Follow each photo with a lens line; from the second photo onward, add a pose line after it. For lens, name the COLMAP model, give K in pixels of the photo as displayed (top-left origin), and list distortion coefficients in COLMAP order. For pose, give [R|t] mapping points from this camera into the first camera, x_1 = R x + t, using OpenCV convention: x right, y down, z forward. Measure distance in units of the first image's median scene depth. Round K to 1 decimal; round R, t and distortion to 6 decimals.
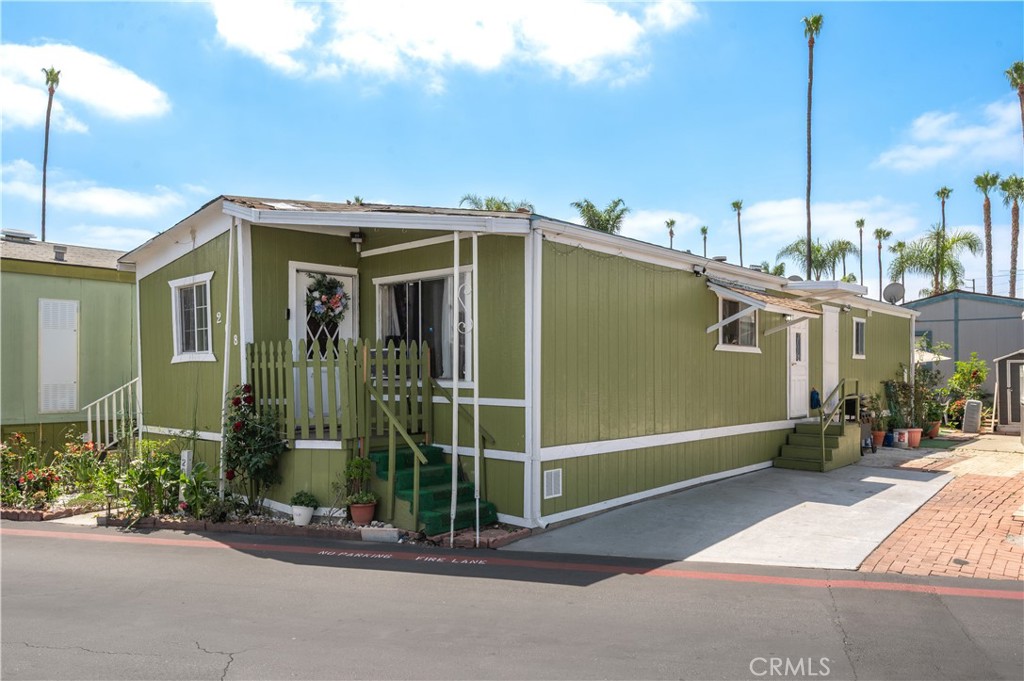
lens RADIAL K [[725.5, 0, 508.7], [0, 725.5, 365.0], [0, 0, 1]] dist [-0.003153, 0.005637]
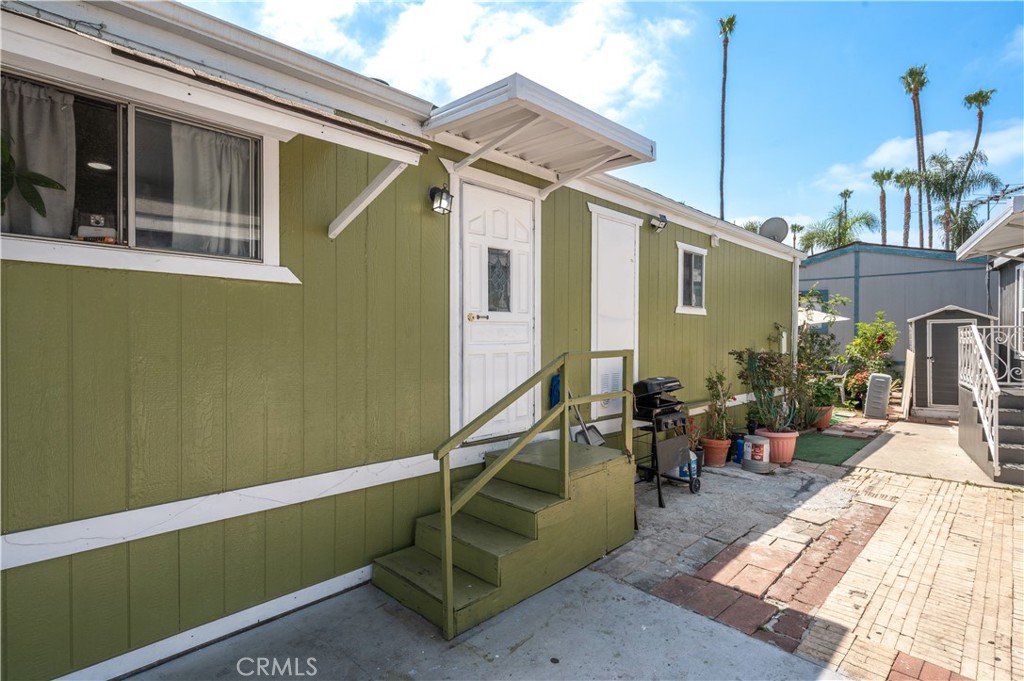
lens RADIAL K [[513.1, 0, 512.0], [0, 513.1, 340.5], [0, 0, 1]] dist [0.003171, -0.001072]
pose [[0.999391, -0.000182, -0.034906, 0.278151], [0.000800, 0.999843, 0.017686, 0.004445], [0.034898, -0.017703, 0.999234, 0.454614]]
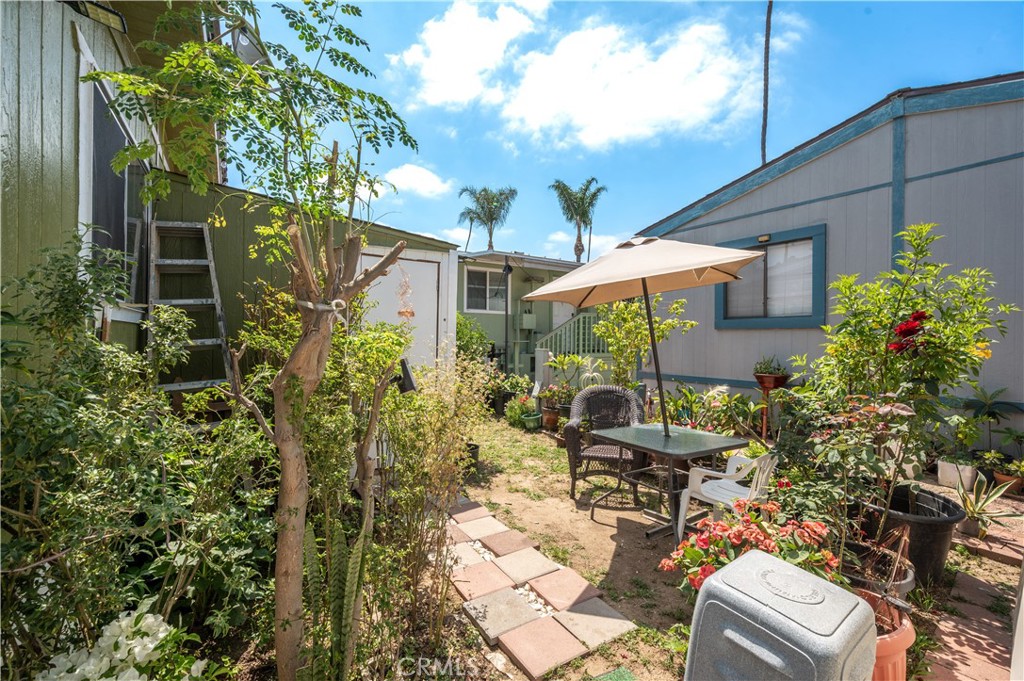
lens RADIAL K [[448.2, 0, 512.0], [0, 448.2, 340.5], [0, 0, 1]] dist [-0.016711, 0.000100]
pose [[0.962192, 0.009067, -0.272222, 0.620222], [-0.006441, 0.999924, 0.010540, 0.015510], [0.272297, -0.008388, 0.962177, 0.931003]]
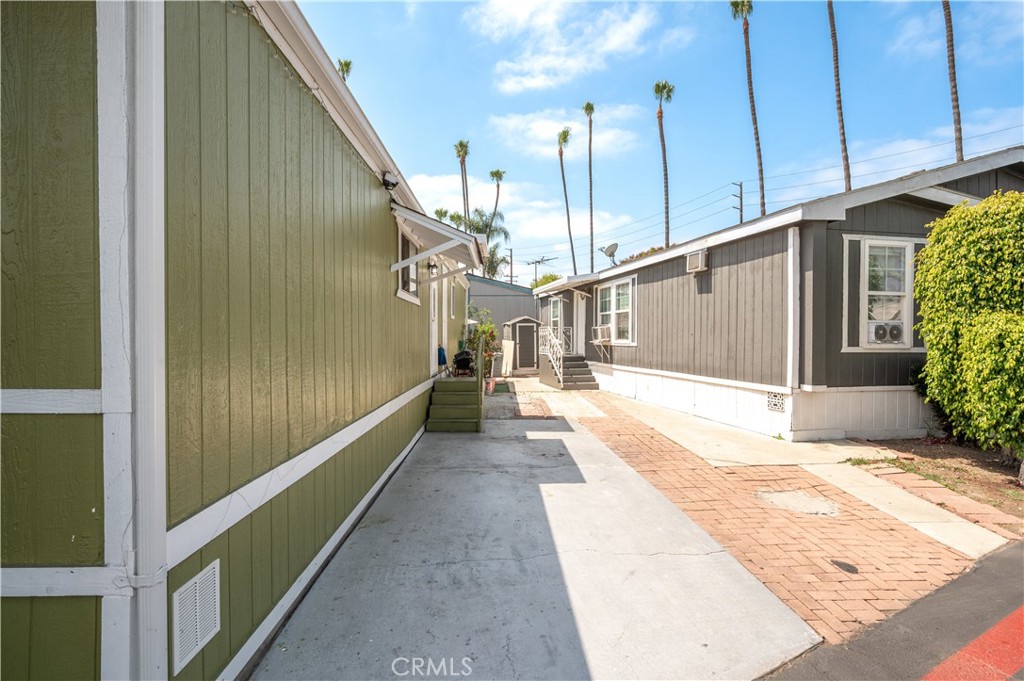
lens RADIAL K [[513.1, 0, 512.0], [0, 513.1, 340.5], [0, 0, 1]] dist [0.003171, -0.001072]
pose [[0.724842, -0.007223, 0.688877, -0.000353], [-0.005945, 0.999842, 0.016739, 0.009182], [-0.688889, -0.016229, 0.724685, 0.286314]]
